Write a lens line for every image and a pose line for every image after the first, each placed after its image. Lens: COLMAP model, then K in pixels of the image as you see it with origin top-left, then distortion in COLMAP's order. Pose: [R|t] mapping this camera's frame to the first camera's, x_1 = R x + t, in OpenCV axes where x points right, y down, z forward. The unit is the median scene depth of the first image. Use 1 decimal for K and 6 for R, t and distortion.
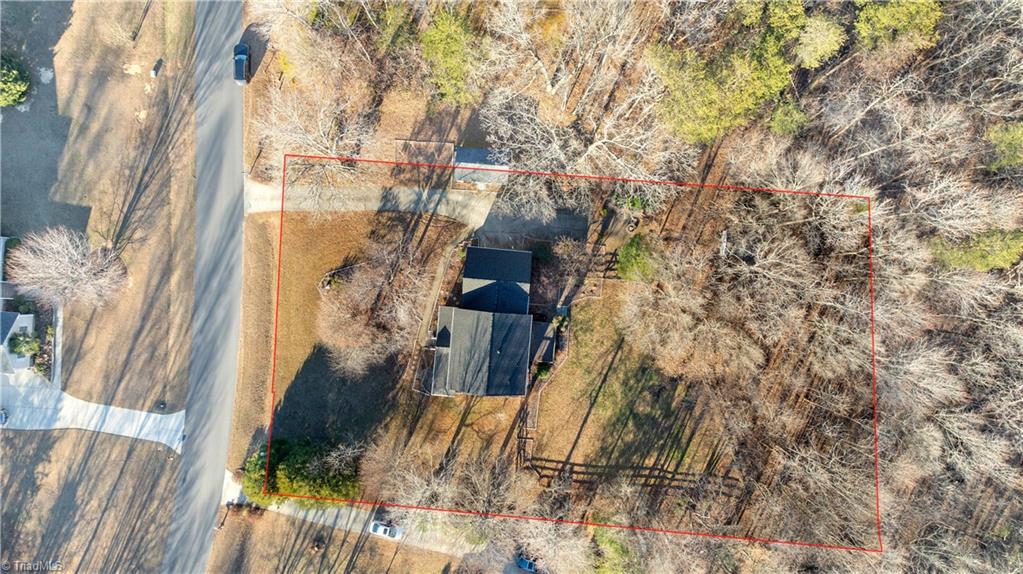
lens RADIAL K [[718.1, 0, 511.5], [0, 718.1, 287.0], [0, 0, 1]] dist [-0.005345, 0.038582]
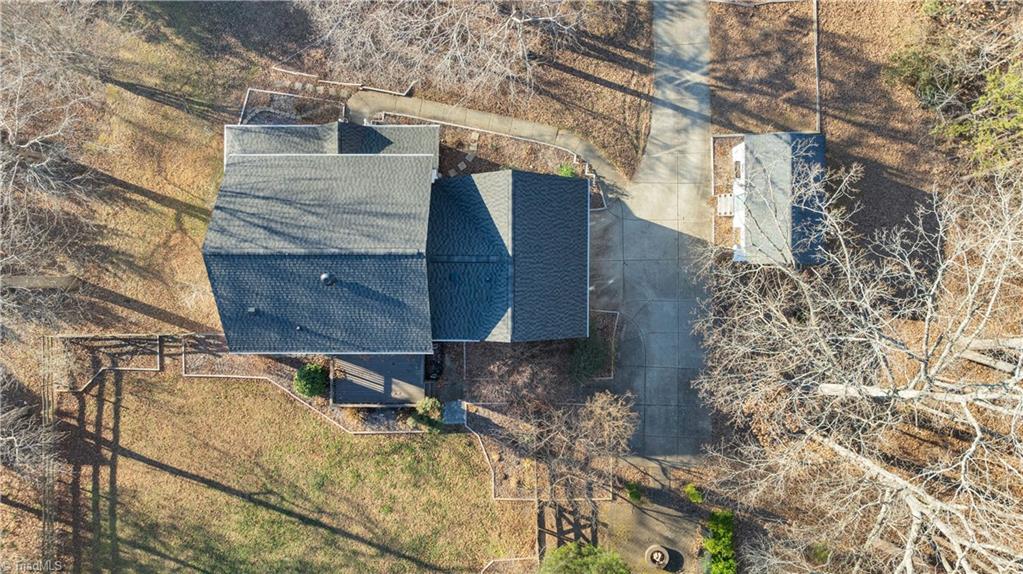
lens RADIAL K [[718.9, 0, 511.5], [0, 718.9, 287.0], [0, 0, 1]] dist [0.023836, 0.000659]
pose [[0.083880, 0.996444, 0.007979, -0.006867], [-0.996352, 0.083994, -0.015123, -0.000966], [-0.015739, -0.006681, 0.999854, 0.561535]]
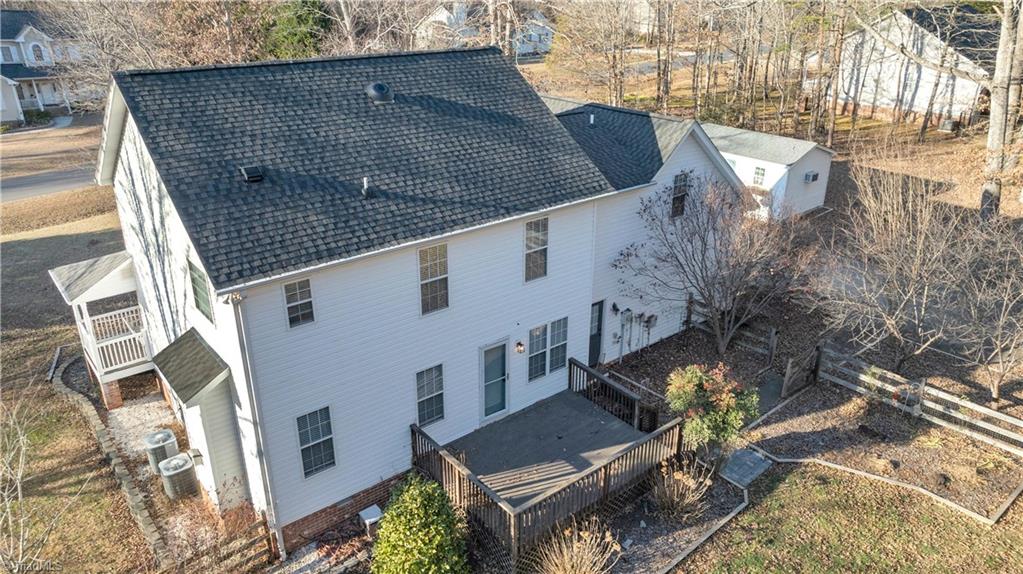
lens RADIAL K [[718.1, 0, 511.5], [0, 718.1, 287.0], [0, 0, 1]] dist [-0.005345, 0.038582]
pose [[0.695728, 0.286970, -0.658491, 0.141196], [-0.718165, 0.259799, -0.645557, 0.187547], [-0.014180, 0.922037, 0.386842, 0.885364]]
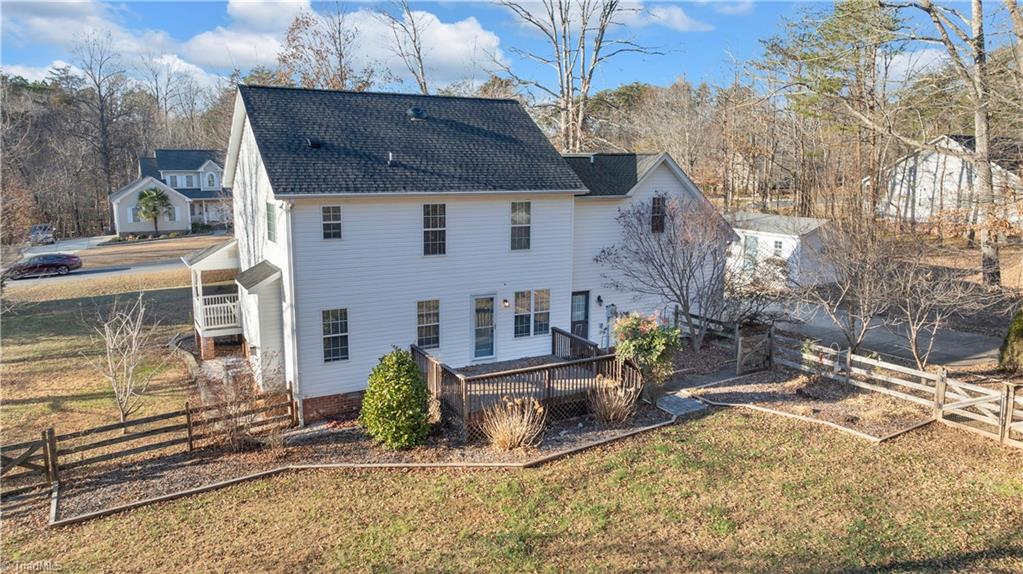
lens RADIAL K [[718.9, 0, 511.5], [0, 718.9, 287.0], [0, 0, 1]] dist [0.023836, 0.000659]
pose [[0.562659, 0.148309, -0.813277, 0.219759], [-0.826405, 0.075104, -0.558046, 0.200651], [-0.021683, 0.986085, 0.164821, 0.928291]]
